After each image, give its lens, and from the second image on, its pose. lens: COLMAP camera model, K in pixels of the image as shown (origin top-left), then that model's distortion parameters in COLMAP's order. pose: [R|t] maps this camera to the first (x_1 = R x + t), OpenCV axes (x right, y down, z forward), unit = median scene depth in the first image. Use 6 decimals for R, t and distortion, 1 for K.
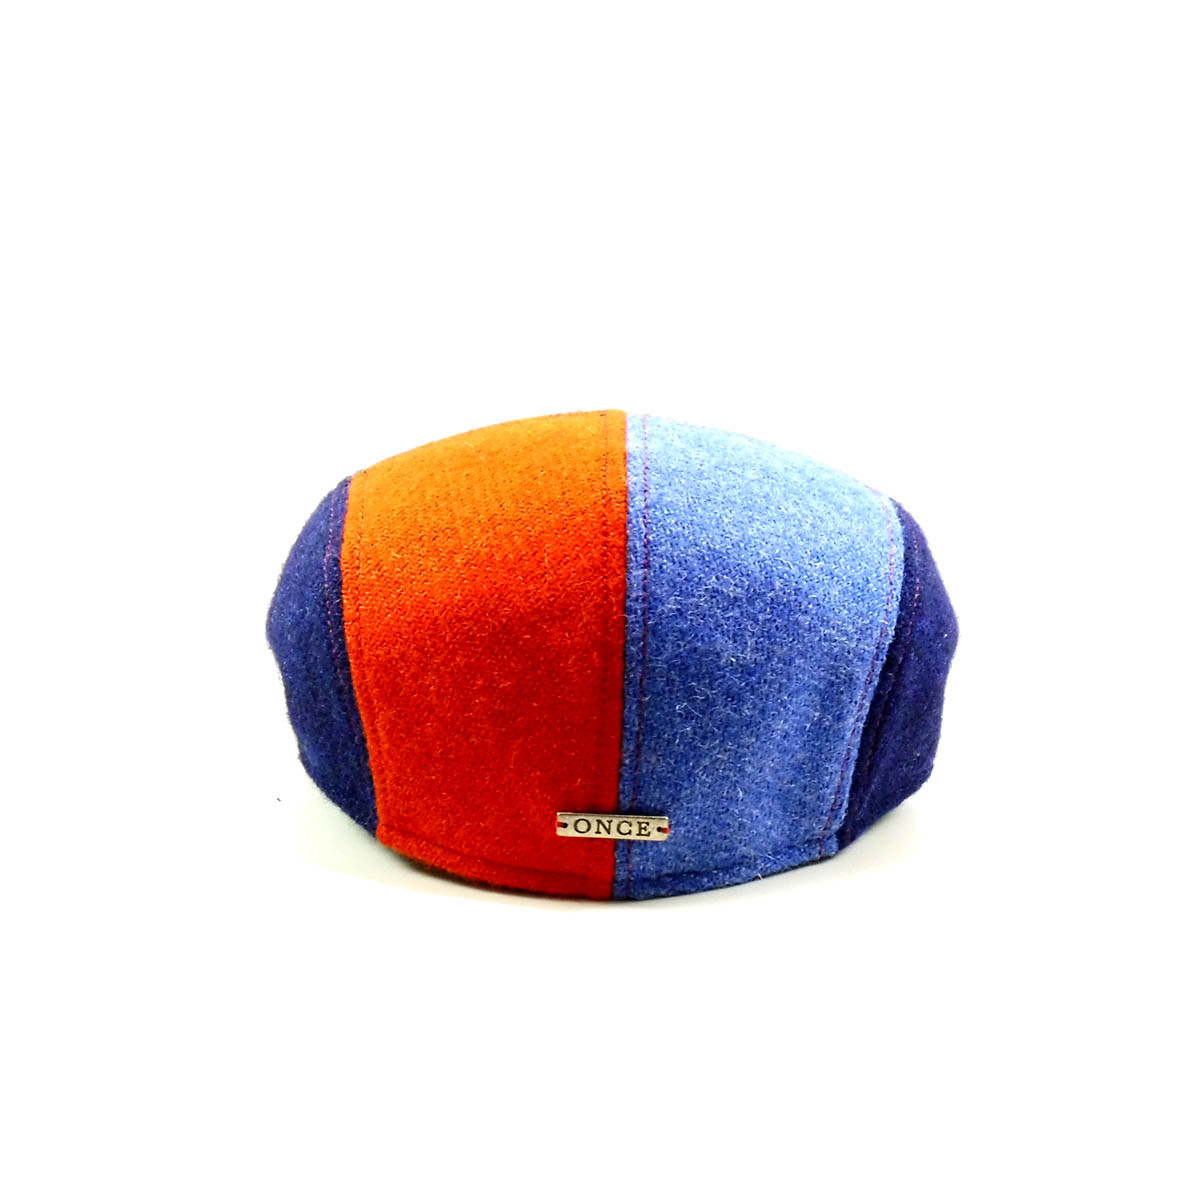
lens RADIAL K [[4468.3, 0, 600.0], [0, 4468.3, 600.0], [0, 0, 1]] dist [0.072382, -0.470098]
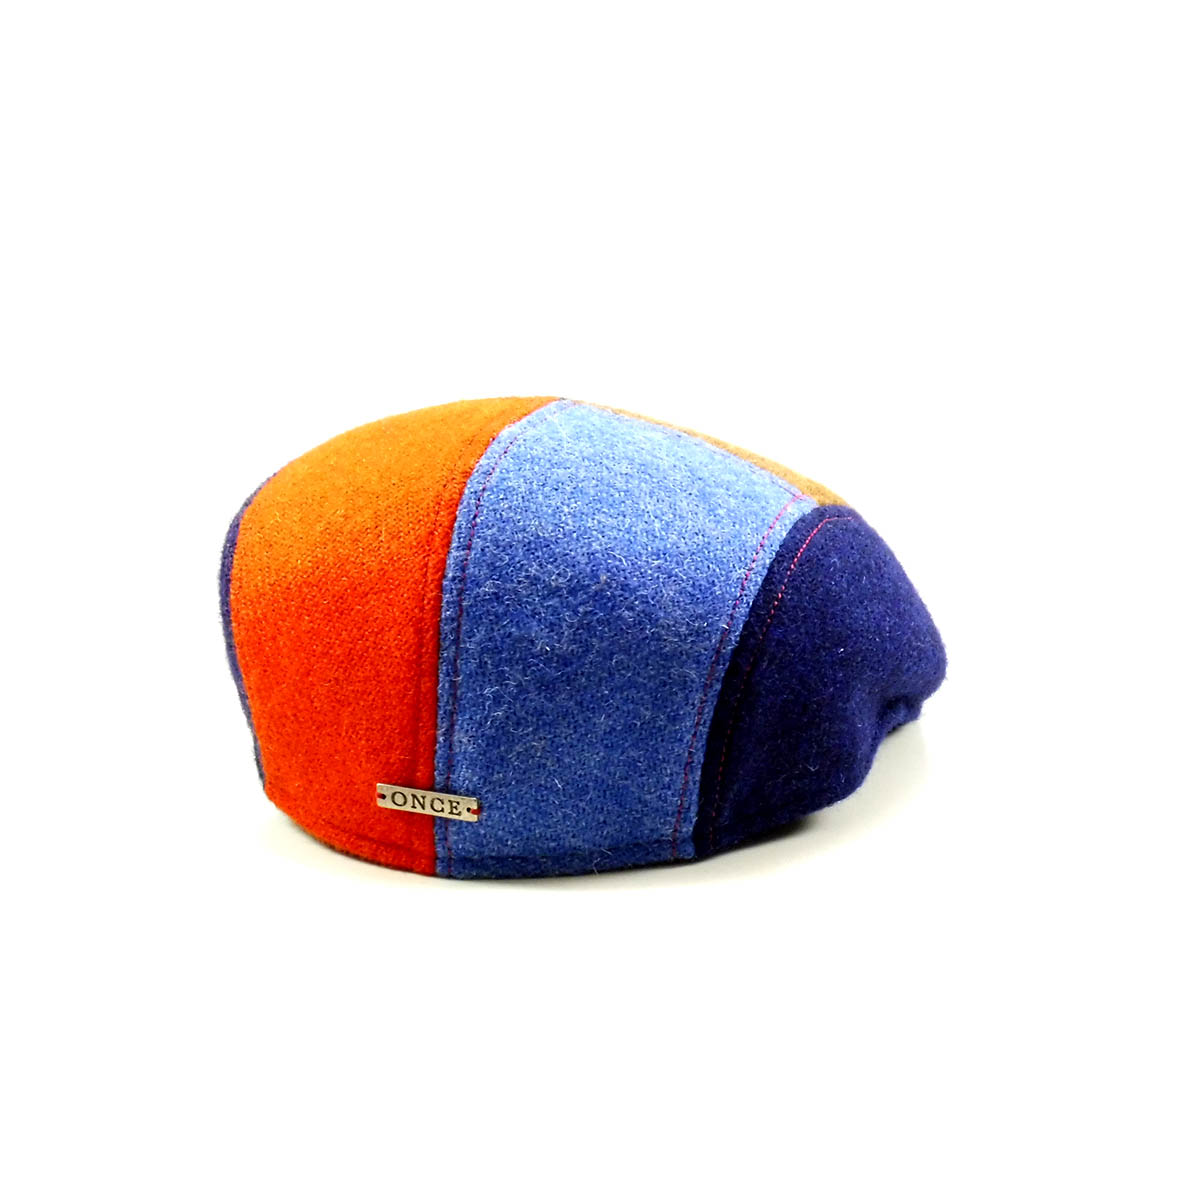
lens RADIAL K [[4468.3, 0, 600.0], [0, 4468.3, 600.0], [0, 0, 1]] dist [0.072382, -0.470098]
pose [[0.931019, 0.086719, -0.354520, 0.393534], [-0.088996, 0.995983, 0.009910, -0.008398], [0.353955, 0.022324, 0.934996, 0.067893]]
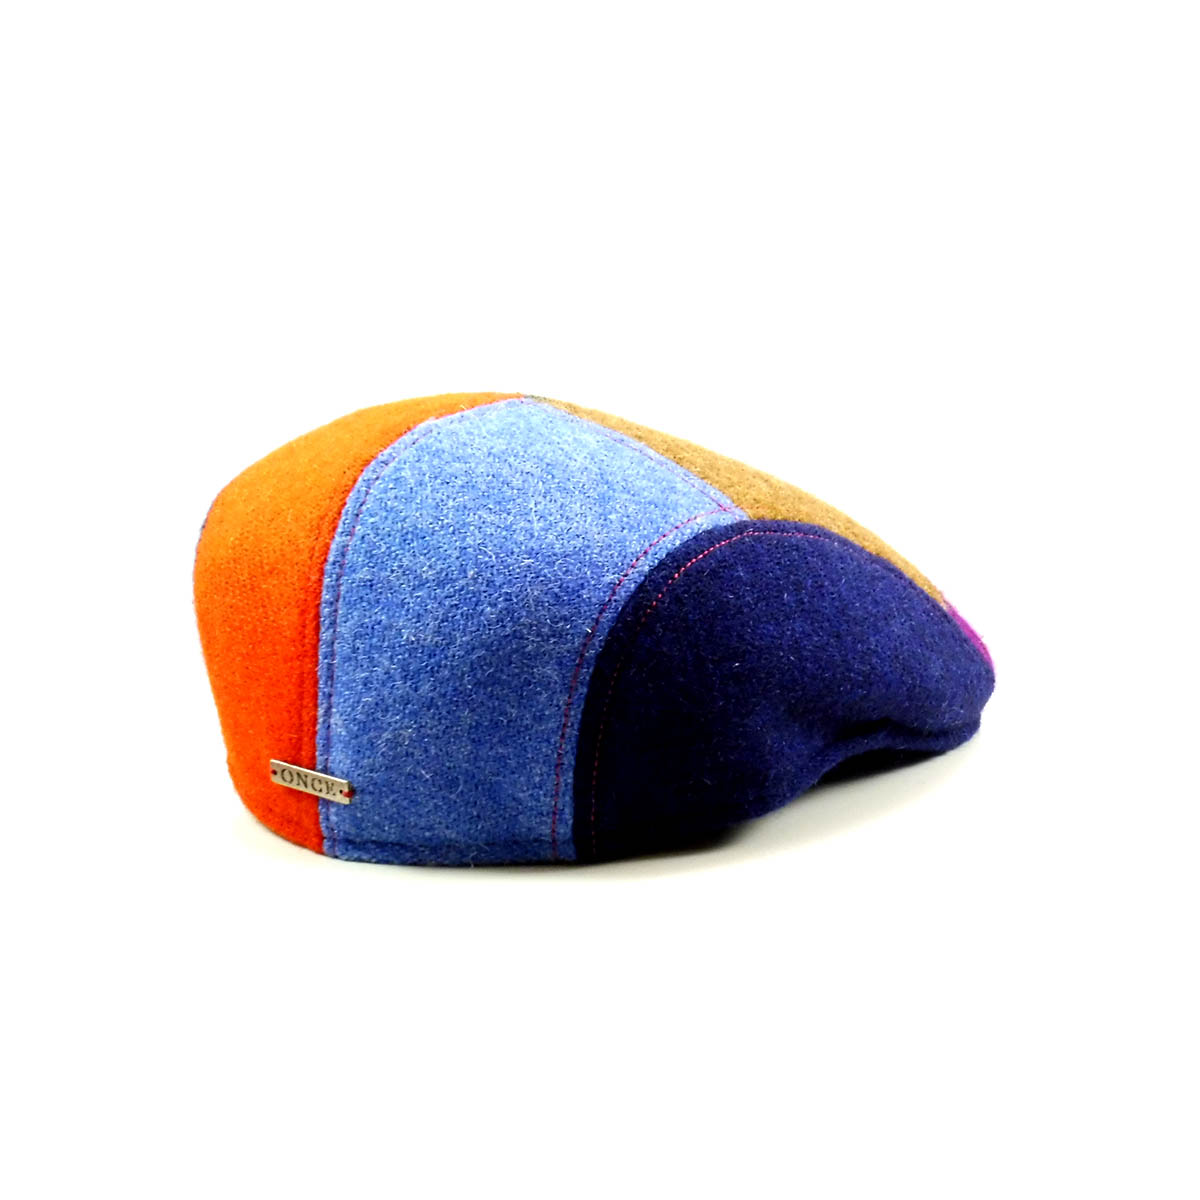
lens RADIAL K [[4468.3, 0, 600.0], [0, 4468.3, 600.0], [0, 0, 1]] dist [0.072382, -0.470098]
pose [[0.768900, 0.147518, -0.622119, 0.688257], [-0.154172, 0.987085, 0.043513, -0.045657], [0.620503, 0.062457, 0.781713, 0.234603]]
